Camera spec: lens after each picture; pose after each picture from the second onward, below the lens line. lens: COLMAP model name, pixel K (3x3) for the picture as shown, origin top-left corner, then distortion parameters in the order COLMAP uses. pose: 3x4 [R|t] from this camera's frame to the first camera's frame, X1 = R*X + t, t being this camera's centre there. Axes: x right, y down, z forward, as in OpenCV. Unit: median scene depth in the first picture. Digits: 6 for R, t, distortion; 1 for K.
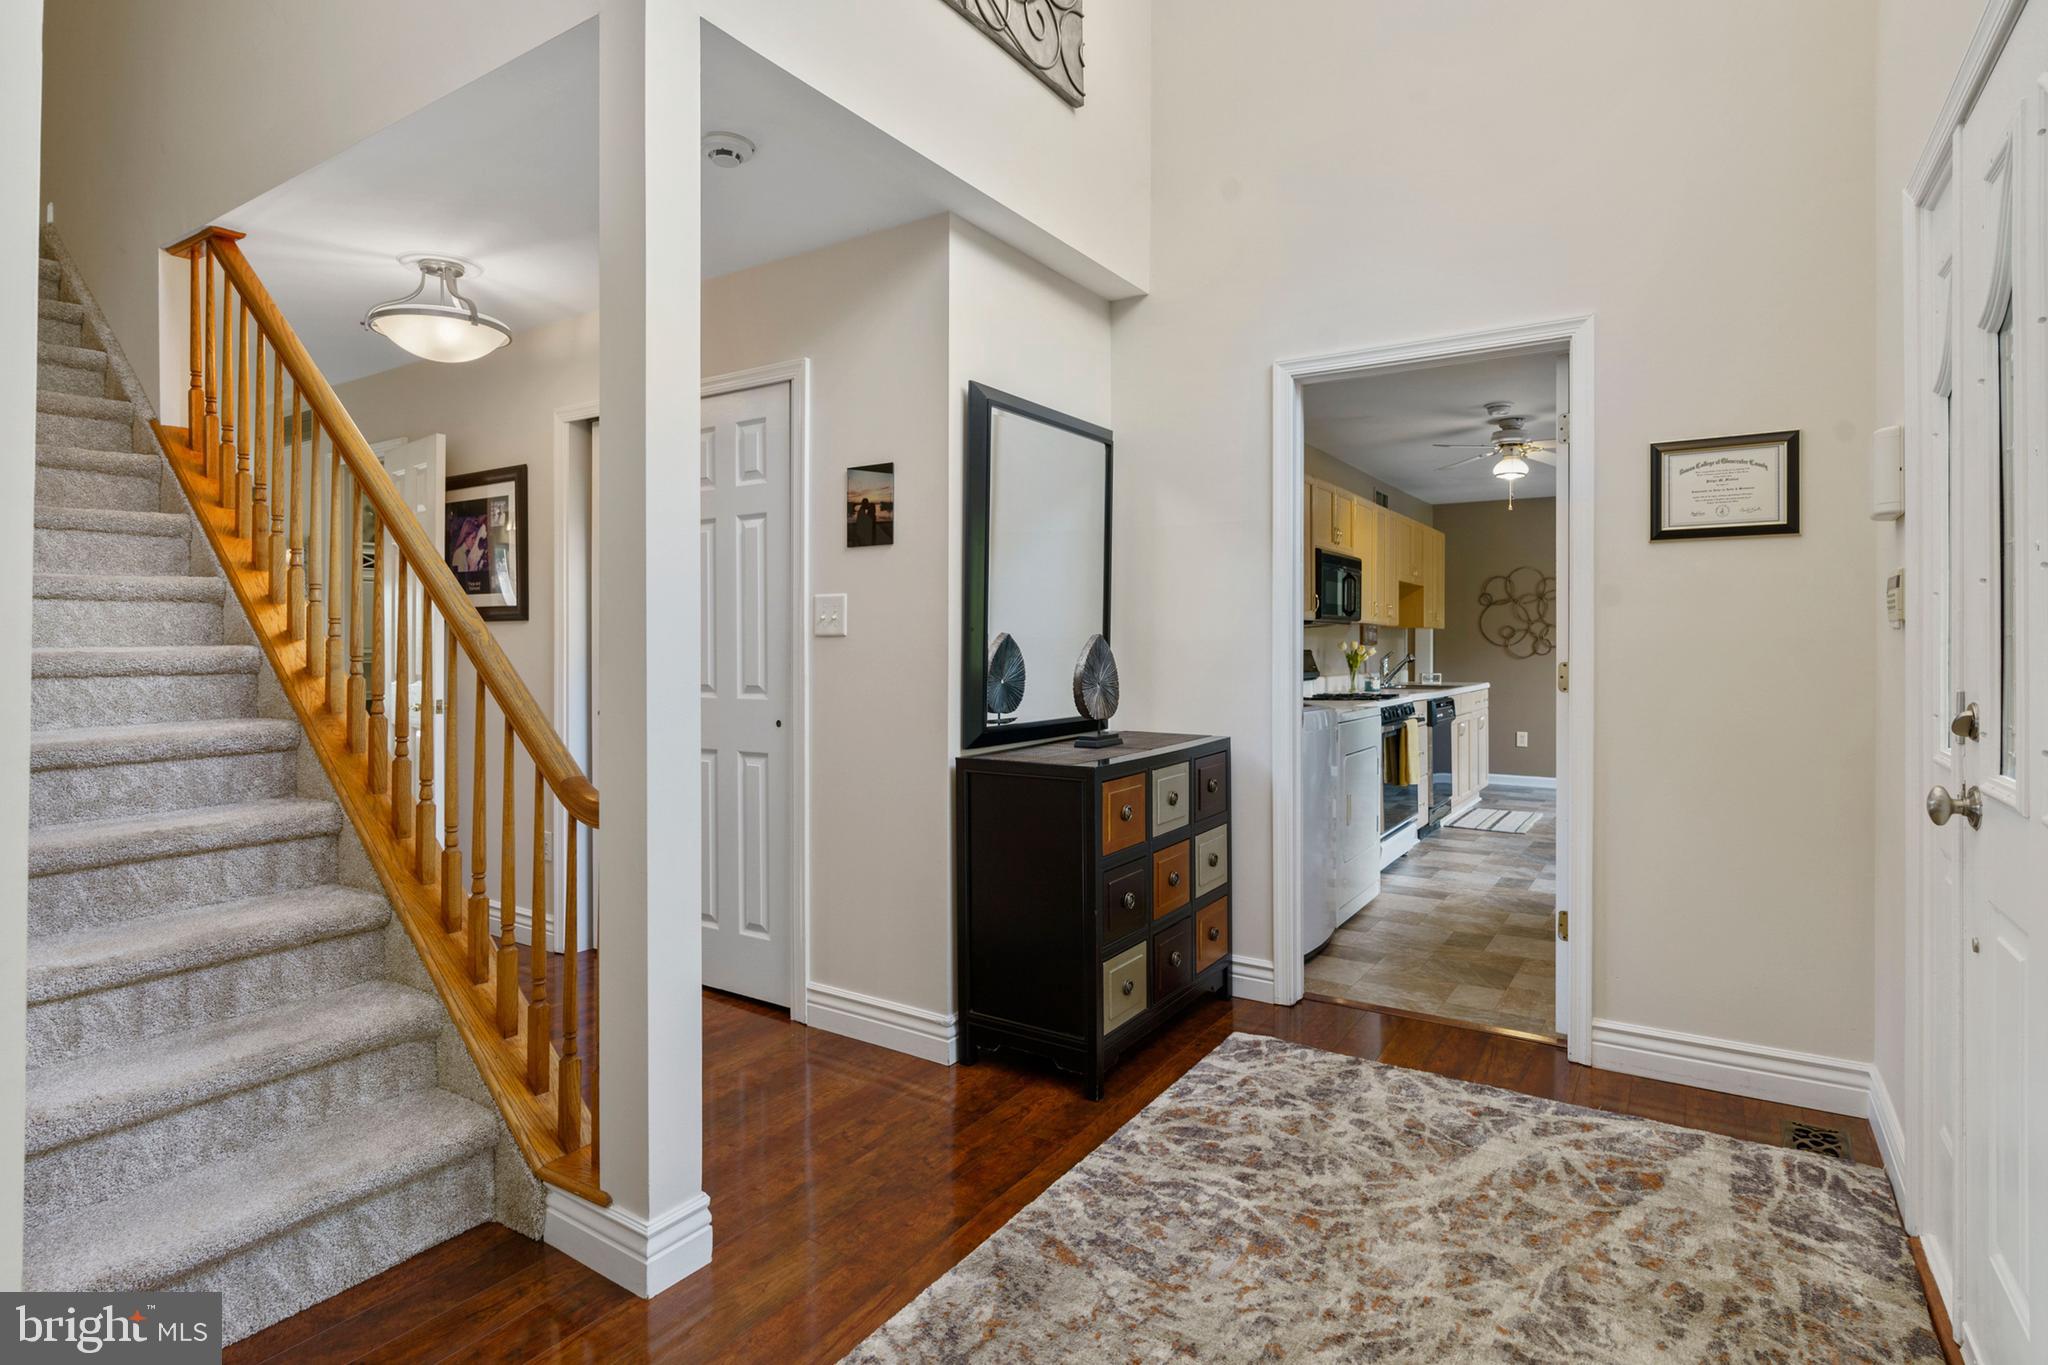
lens RADIAL K [[1109.9, 0, 1021.1], [0, 1109.9, 651.9], [0, 0, 1]] dist [0.005560, -0.000078]
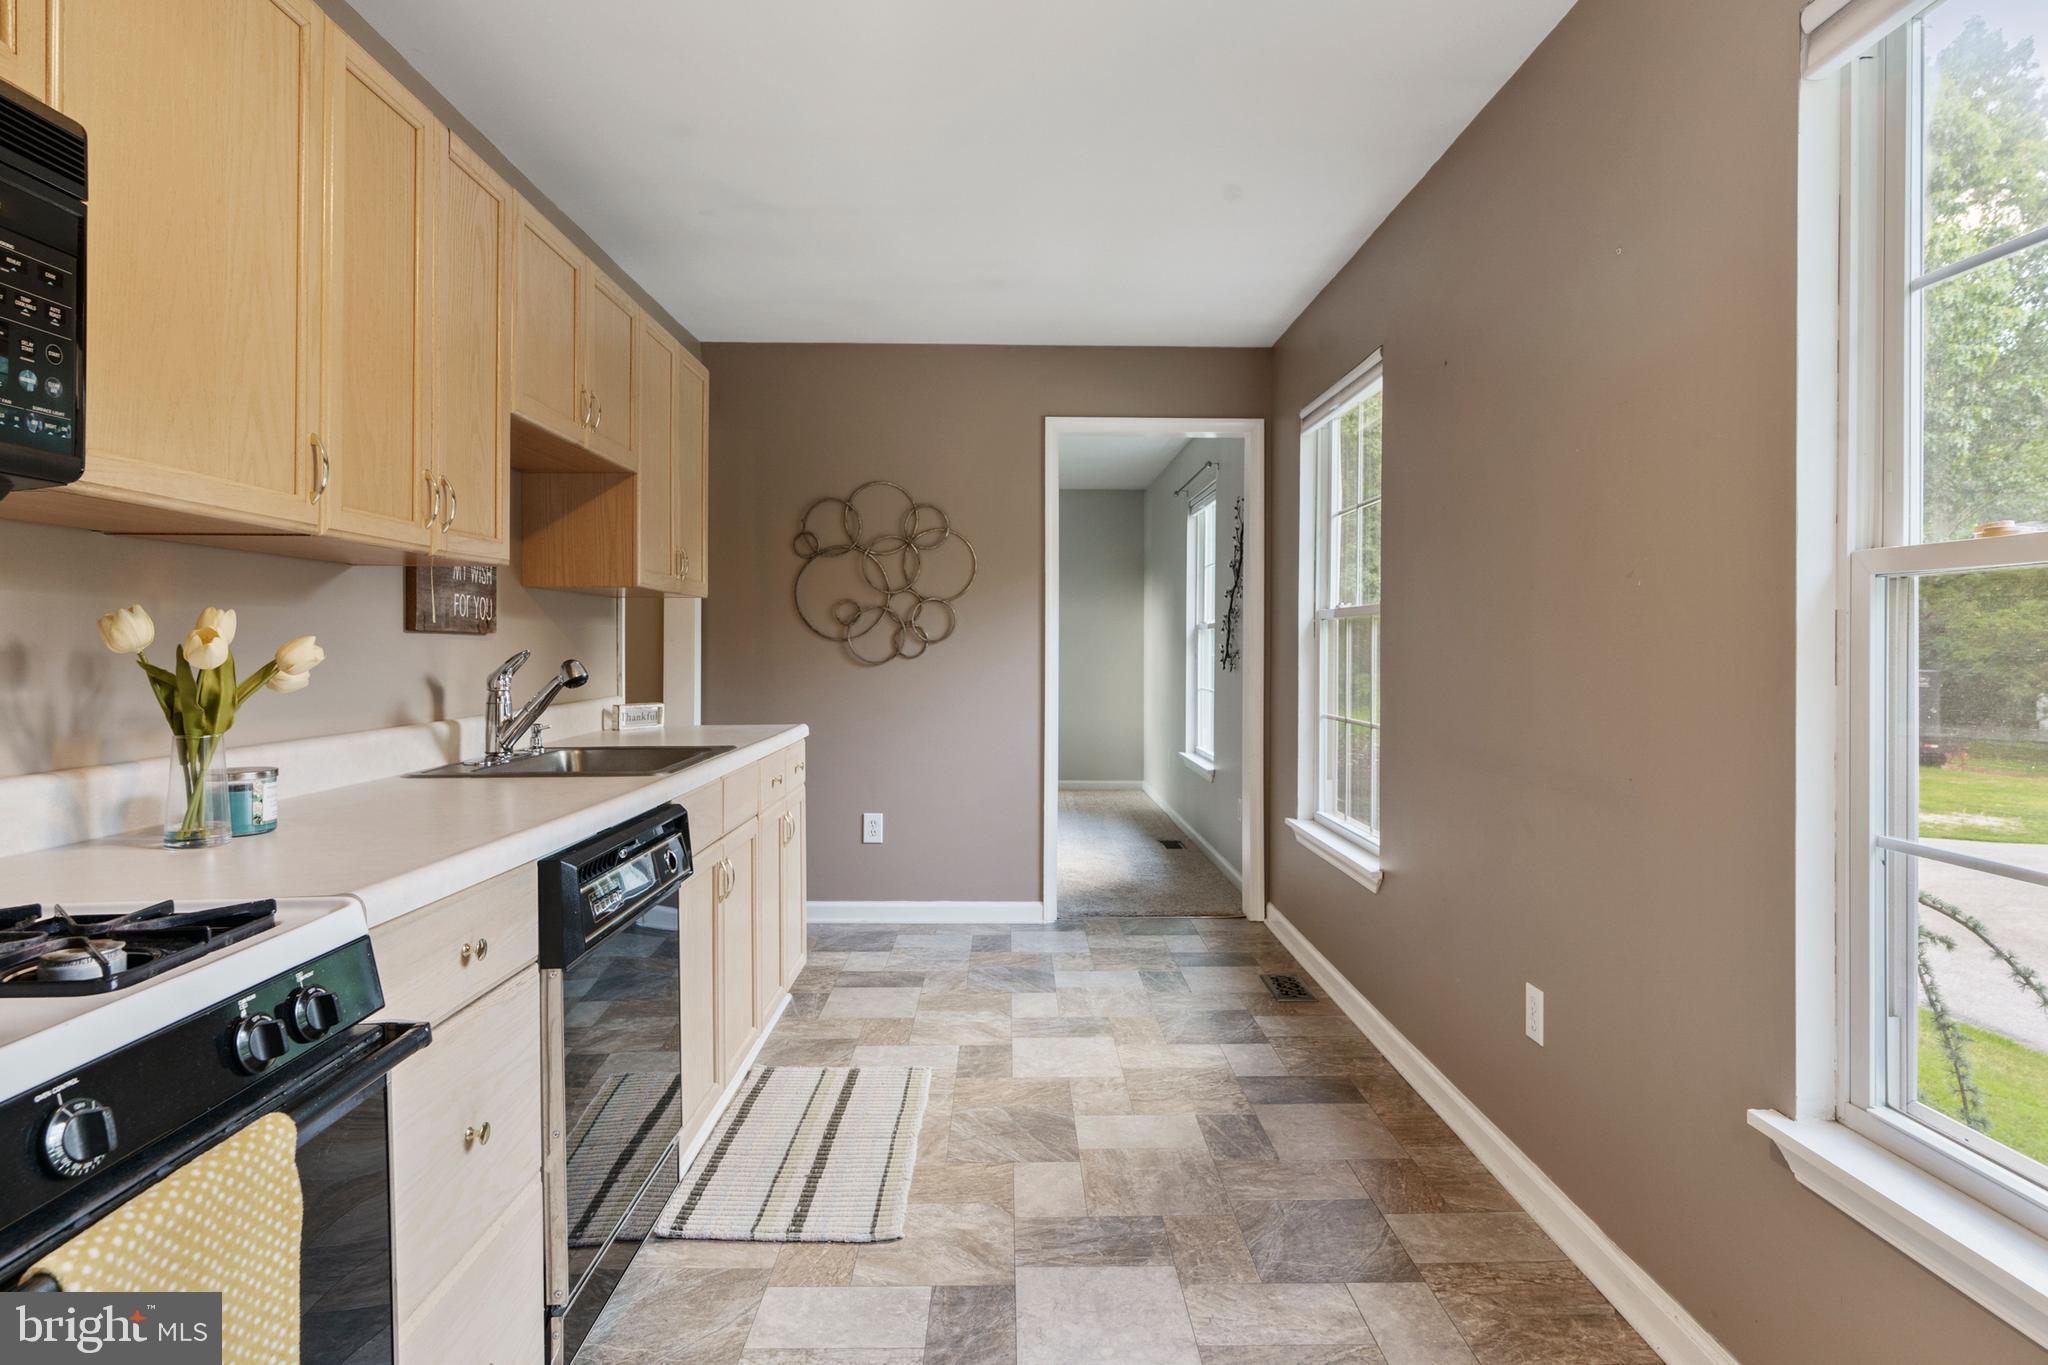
lens RADIAL K [[1109.9, 0, 1021.1], [0, 1109.9, 651.9], [0, 0, 1]] dist [0.005560, -0.000078]
pose [[0.840320, 0.000095, 0.542091, 0.236573], [-0.001415, 0.999997, 0.002020, -0.000899], [-0.542089, -0.002465, 0.840318, 0.545905]]
